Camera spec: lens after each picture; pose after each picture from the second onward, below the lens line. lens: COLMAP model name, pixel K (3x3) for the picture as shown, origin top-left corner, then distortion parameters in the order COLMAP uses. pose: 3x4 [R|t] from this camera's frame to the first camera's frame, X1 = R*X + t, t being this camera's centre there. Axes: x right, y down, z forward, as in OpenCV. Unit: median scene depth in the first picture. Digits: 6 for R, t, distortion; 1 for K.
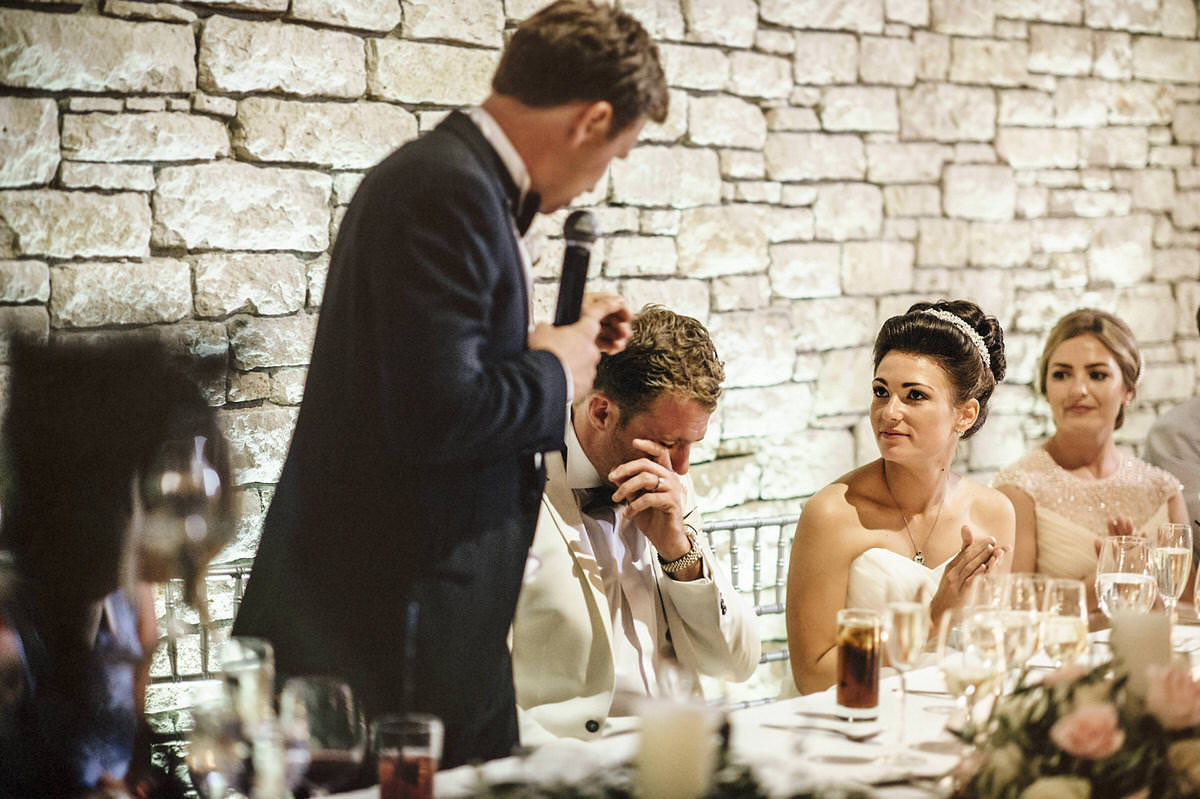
lens RADIAL K [[3062.1, 0, 600.7], [0, 3062.1, 399.8], [0, 0, 1]] dist [-0.226462, 0.000000]
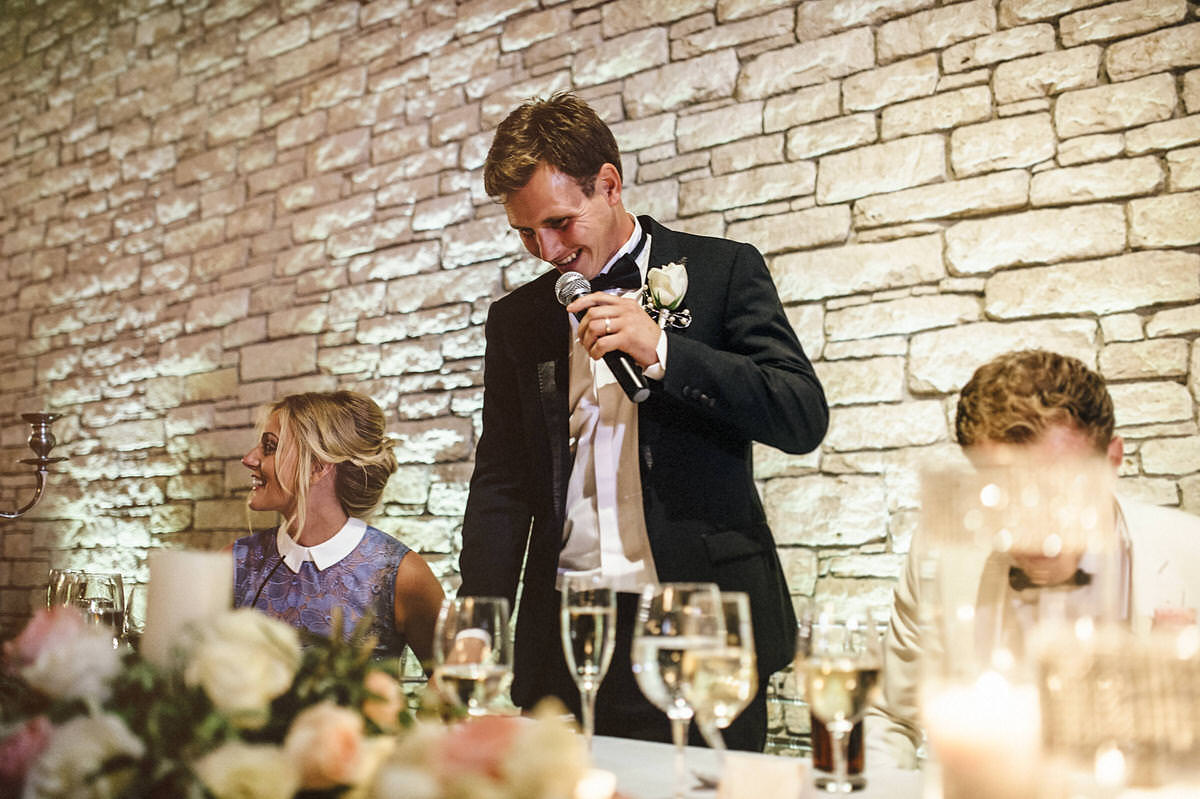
lens RADIAL K [[1226.9, 0, 600.0], [0, 1226.9, 399.1], [0, 0, 1]] dist [-0.019441, 0.000000]
pose [[0.051011, -0.109591, -0.992667, 0.413283], [-0.034055, 0.993192, -0.111399, 0.021462], [0.998117, 0.039488, 0.046931, 0.827993]]
